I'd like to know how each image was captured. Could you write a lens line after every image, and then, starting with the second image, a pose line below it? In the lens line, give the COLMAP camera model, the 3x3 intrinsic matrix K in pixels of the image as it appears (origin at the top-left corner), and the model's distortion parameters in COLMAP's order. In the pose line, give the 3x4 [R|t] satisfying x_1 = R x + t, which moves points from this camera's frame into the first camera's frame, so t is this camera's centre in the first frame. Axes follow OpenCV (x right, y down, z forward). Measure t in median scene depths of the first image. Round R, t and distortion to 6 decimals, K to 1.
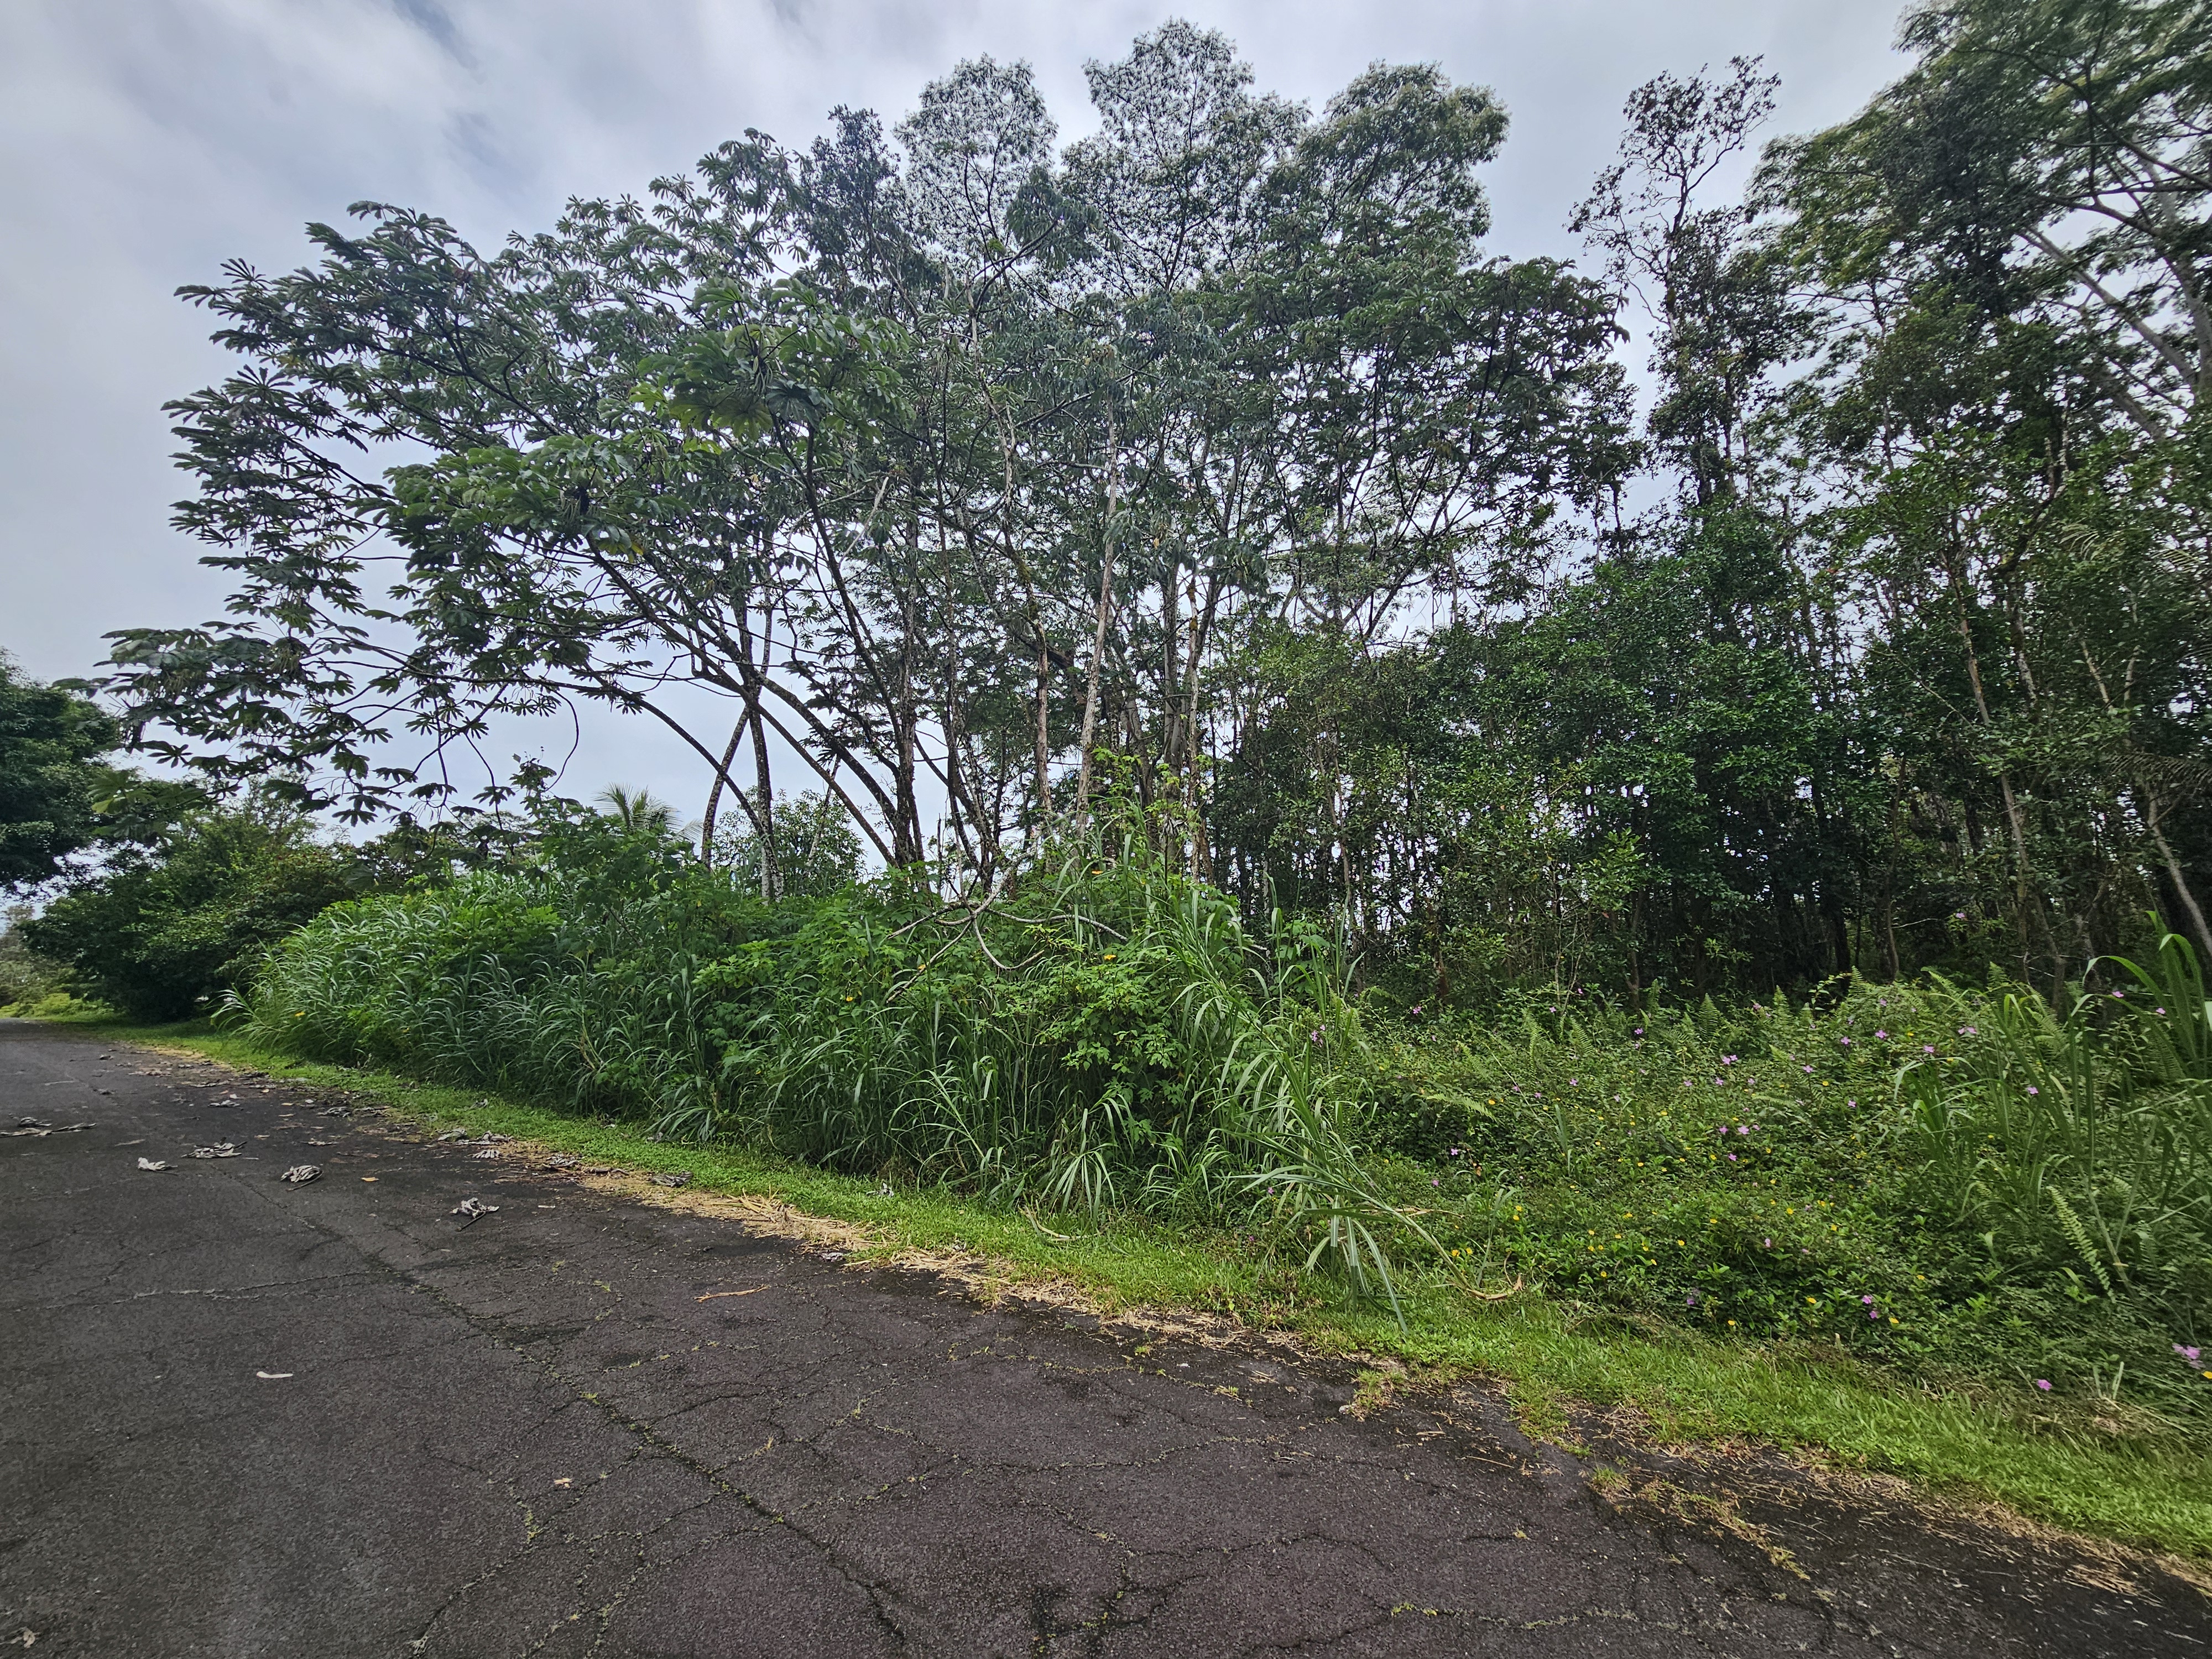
lens RADIAL K [[903.7, 0, 1116.0], [0, 903.7, 831.8], [0, 0, 1]] dist [-0.004484, 0.001075]
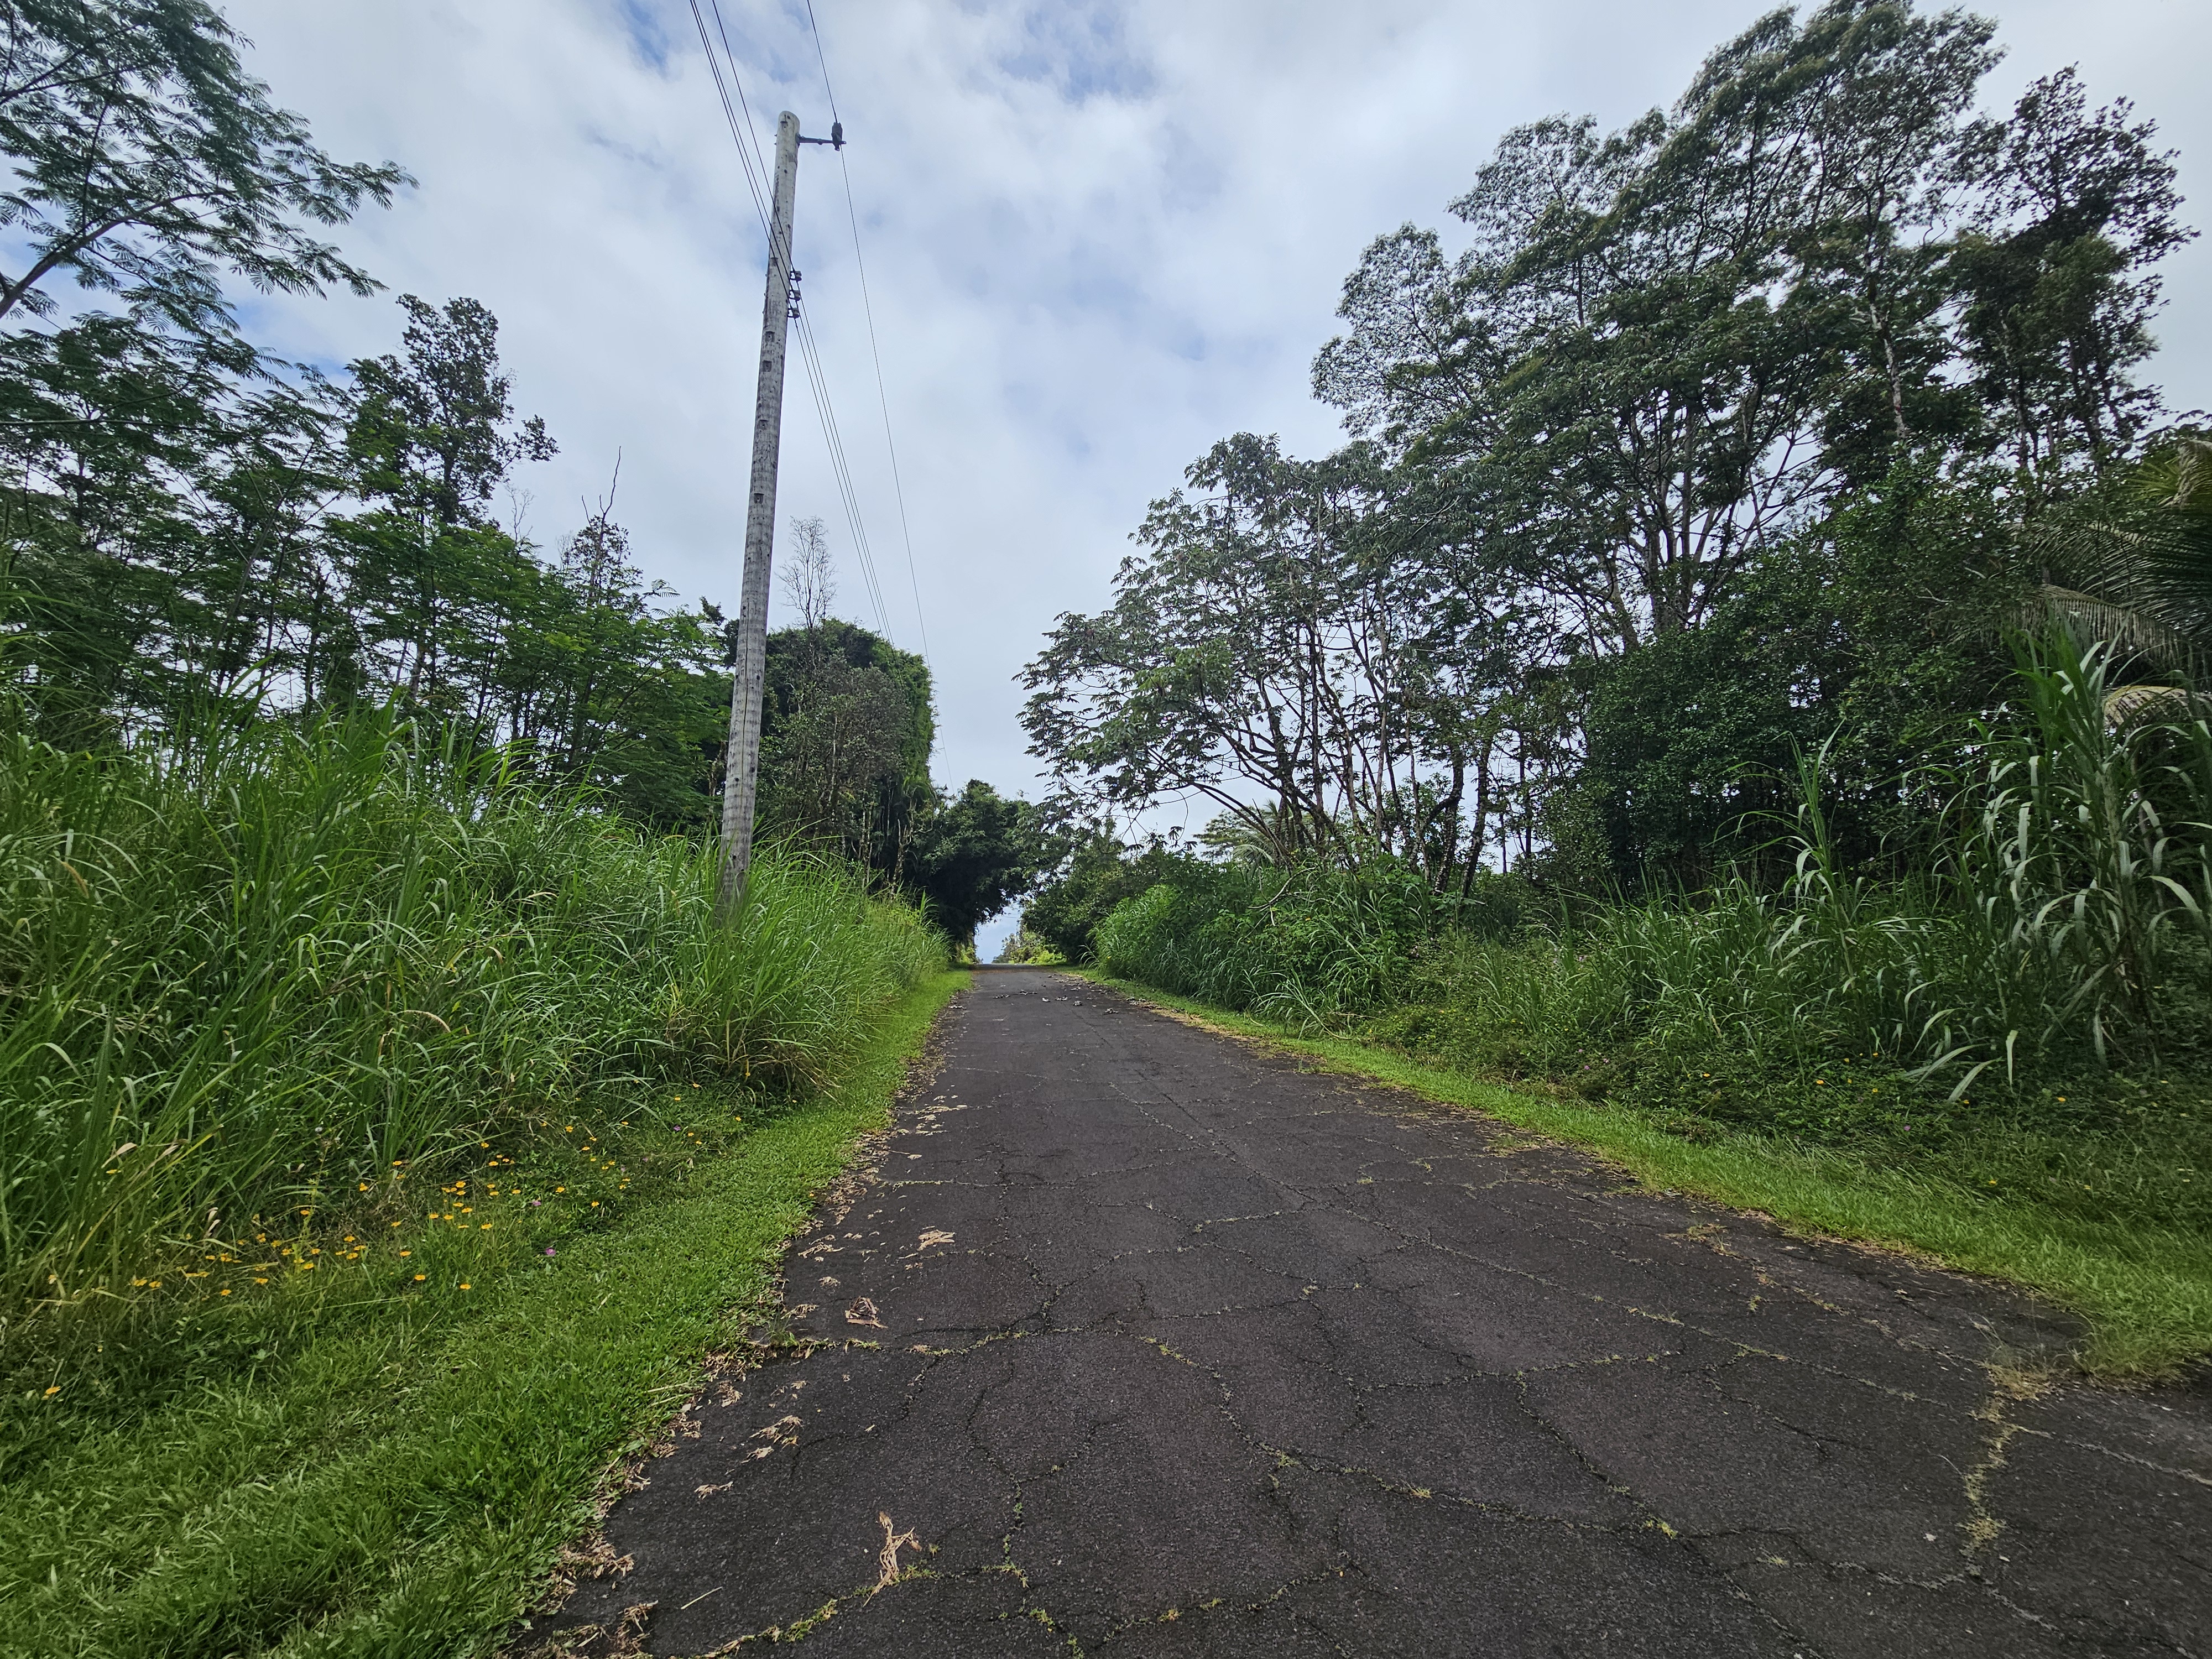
lens RADIAL K [[903.7, 0, 1111.2], [0, 903.7, 832.9], [0, 0, 1]] dist [-0.004484, 0.001075]
pose [[0.699911, -0.110014, -0.705706, 0.534104], [0.152450, 0.988307, -0.002871, -0.062133], [0.697771, -0.105575, 0.708499, -0.393029]]
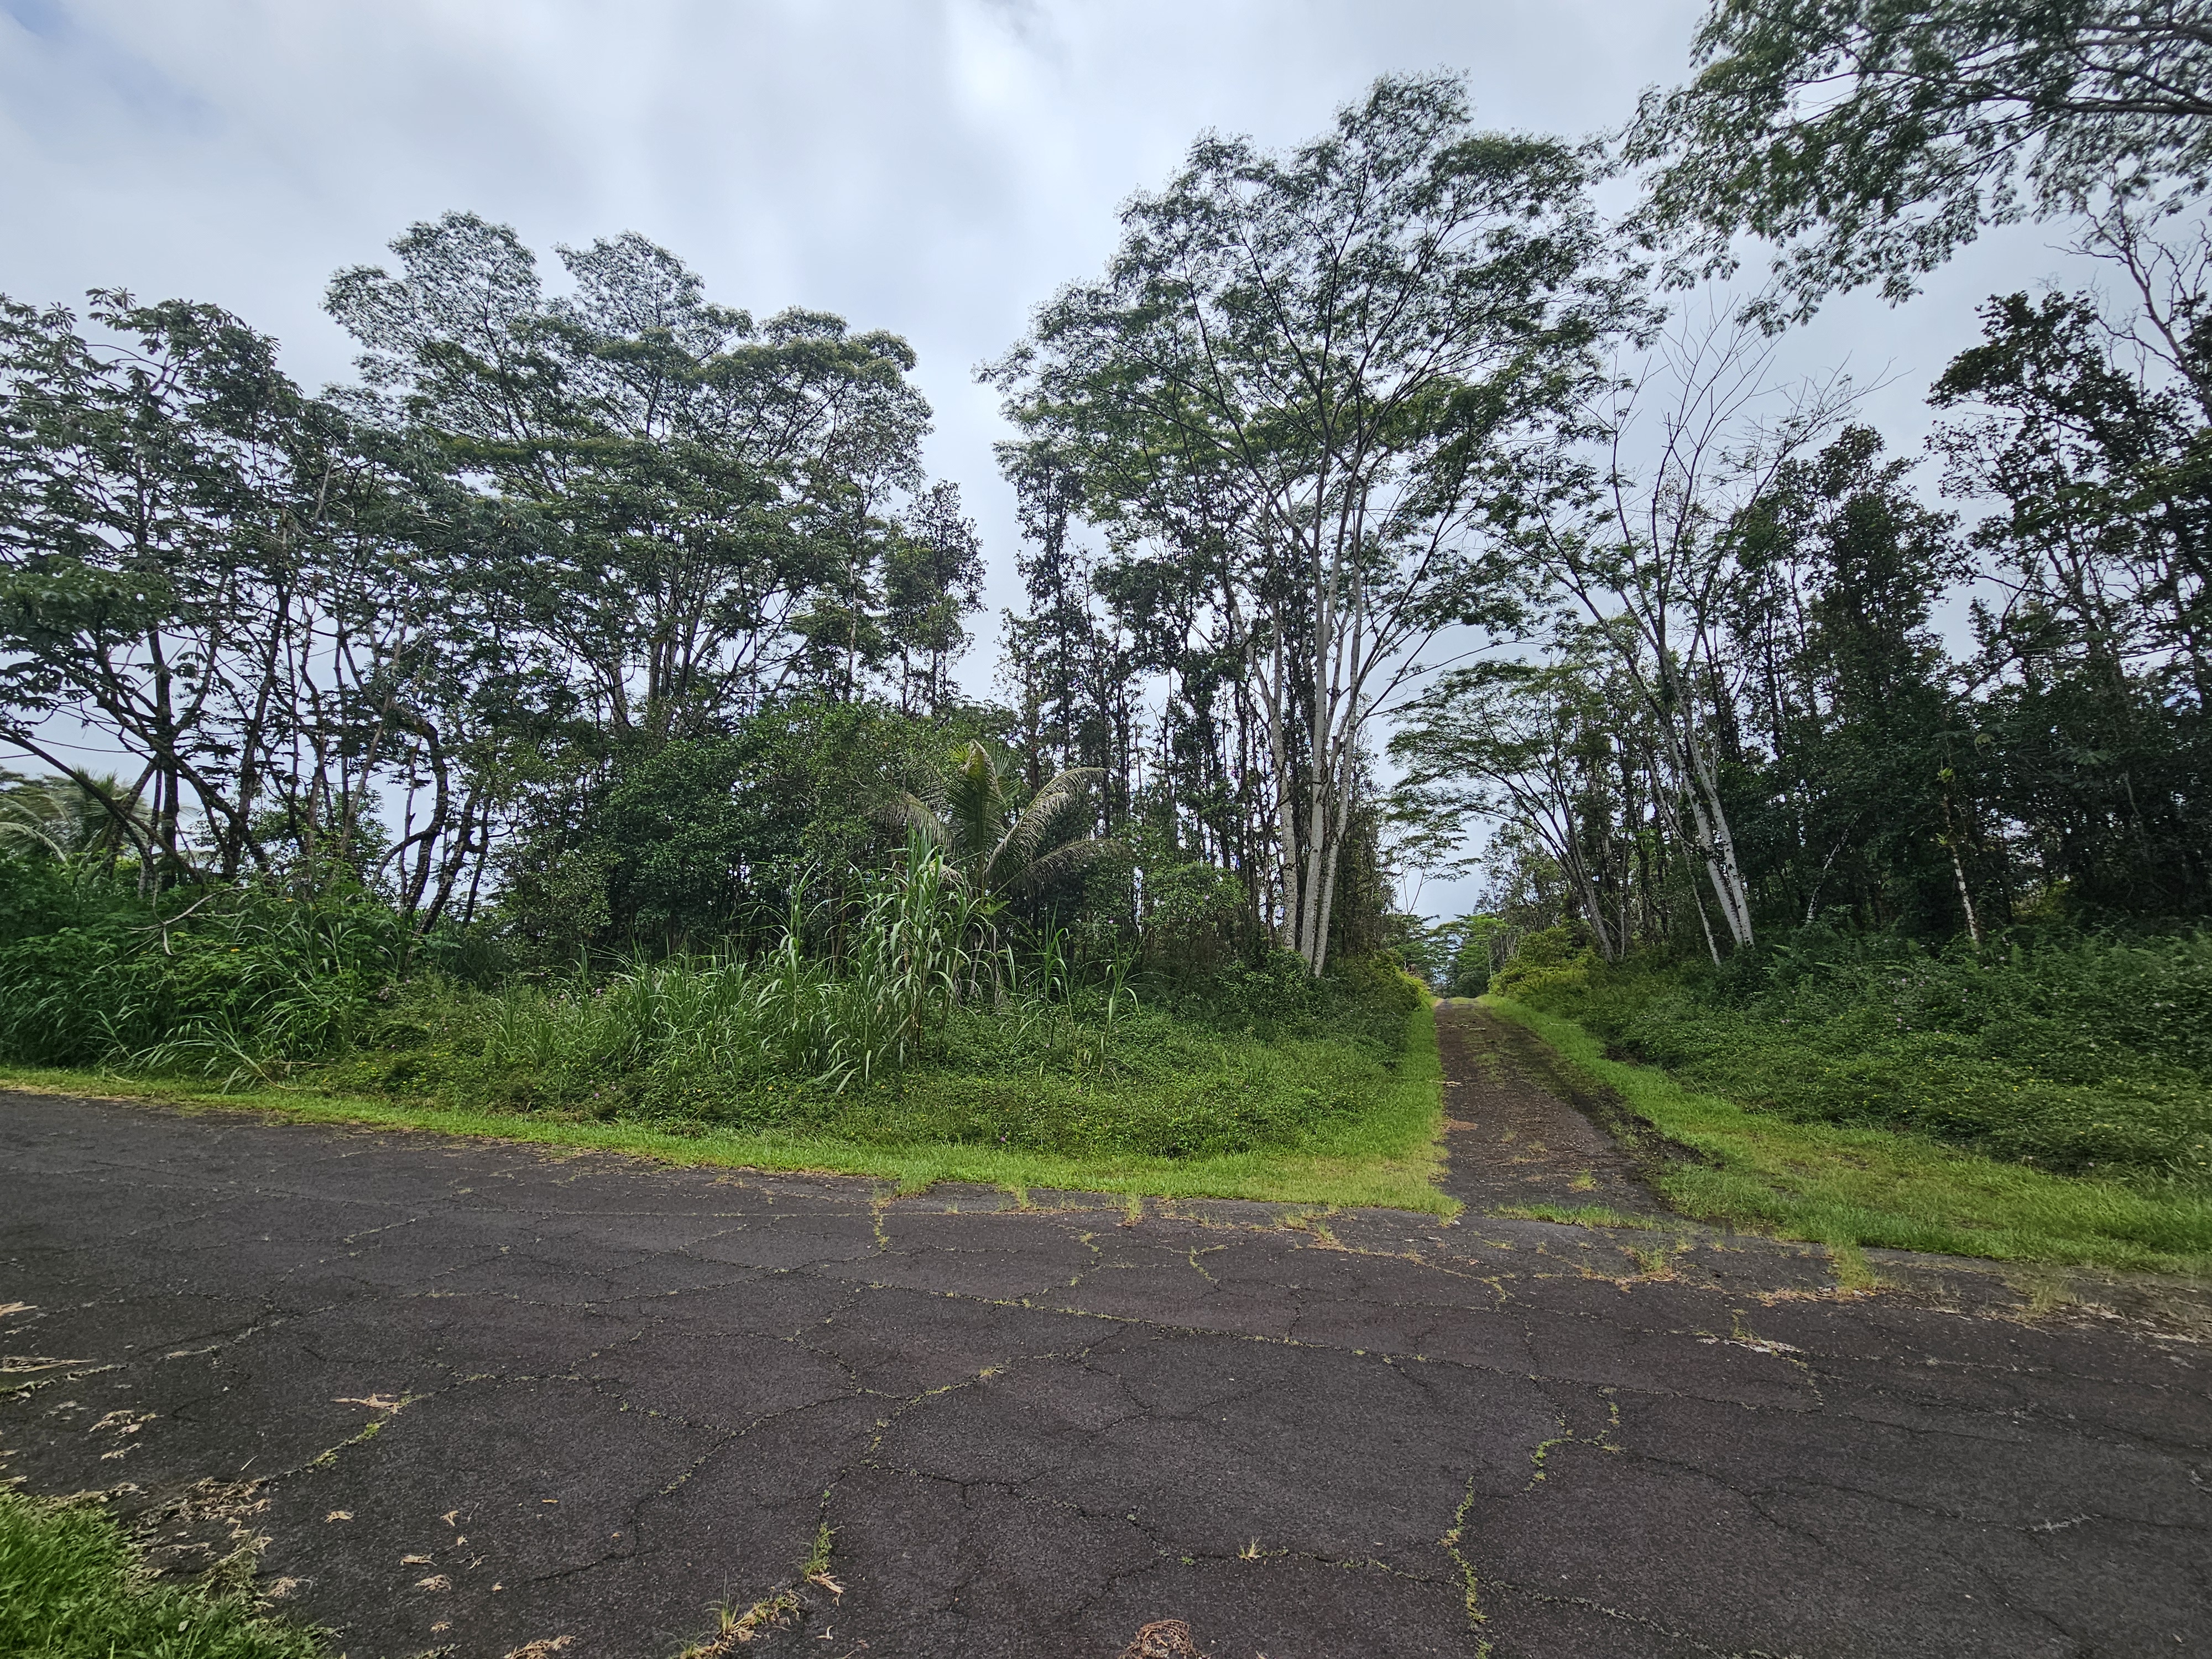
lens RADIAL K [[903.7, 0, 1112.8], [0, 903.7, 837.1], [0, 0, 1]] dist [-0.004484, 0.001075]
pose [[0.954319, 0.065176, 0.291595, 0.492313], [-0.067996, 0.997685, -0.000464, -0.094087], [-0.290951, -0.019385, 0.956542, -0.560134]]
